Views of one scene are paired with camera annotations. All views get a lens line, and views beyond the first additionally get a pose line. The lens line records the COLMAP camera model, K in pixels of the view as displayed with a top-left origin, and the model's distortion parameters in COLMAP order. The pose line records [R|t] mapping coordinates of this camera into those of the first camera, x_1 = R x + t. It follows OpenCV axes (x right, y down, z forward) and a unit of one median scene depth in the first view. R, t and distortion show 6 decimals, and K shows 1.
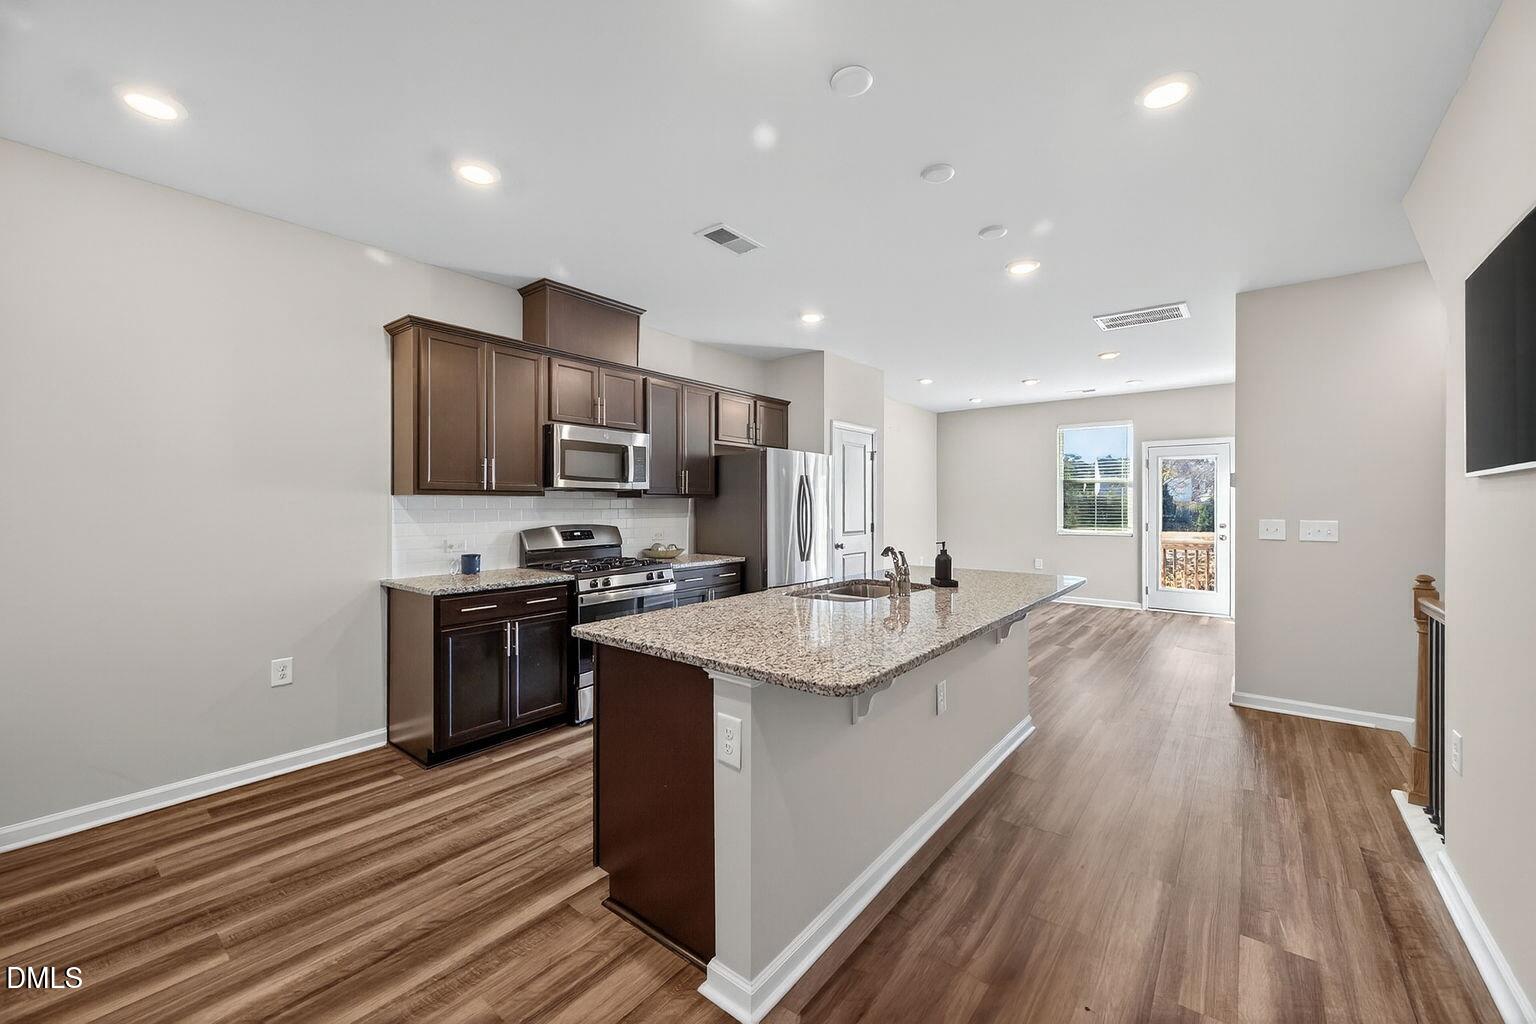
lens RADIAL K [[602.2, 0, 782.2], [0, 602.2, 501.3], [0, 0, 1]] dist [-0.015064, -0.000121]
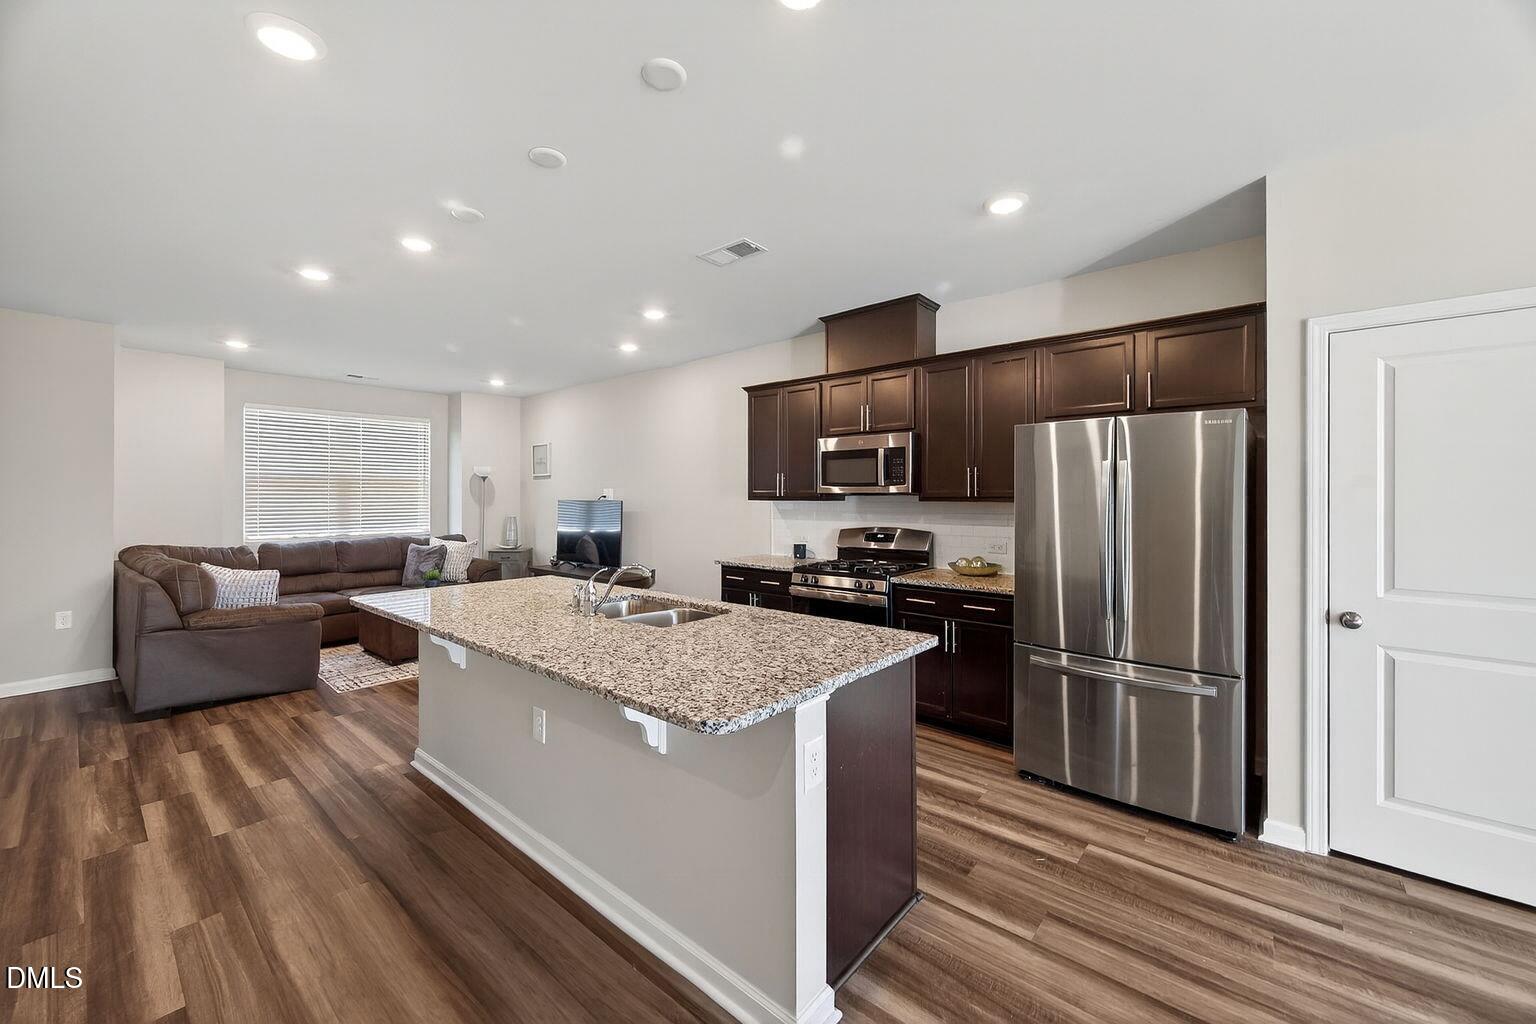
lens RADIAL K [[602.2, 0, 777.4], [0, 602.2, 516.7], [0, 0, 1]] dist [-0.015064, -0.000121]
pose [[-0.058757, 0.015118, -0.998158, 0.749417], [-0.009249, 0.999834, 0.015688, 0.004931], [0.998229, 0.010154, -0.058608, 0.918877]]
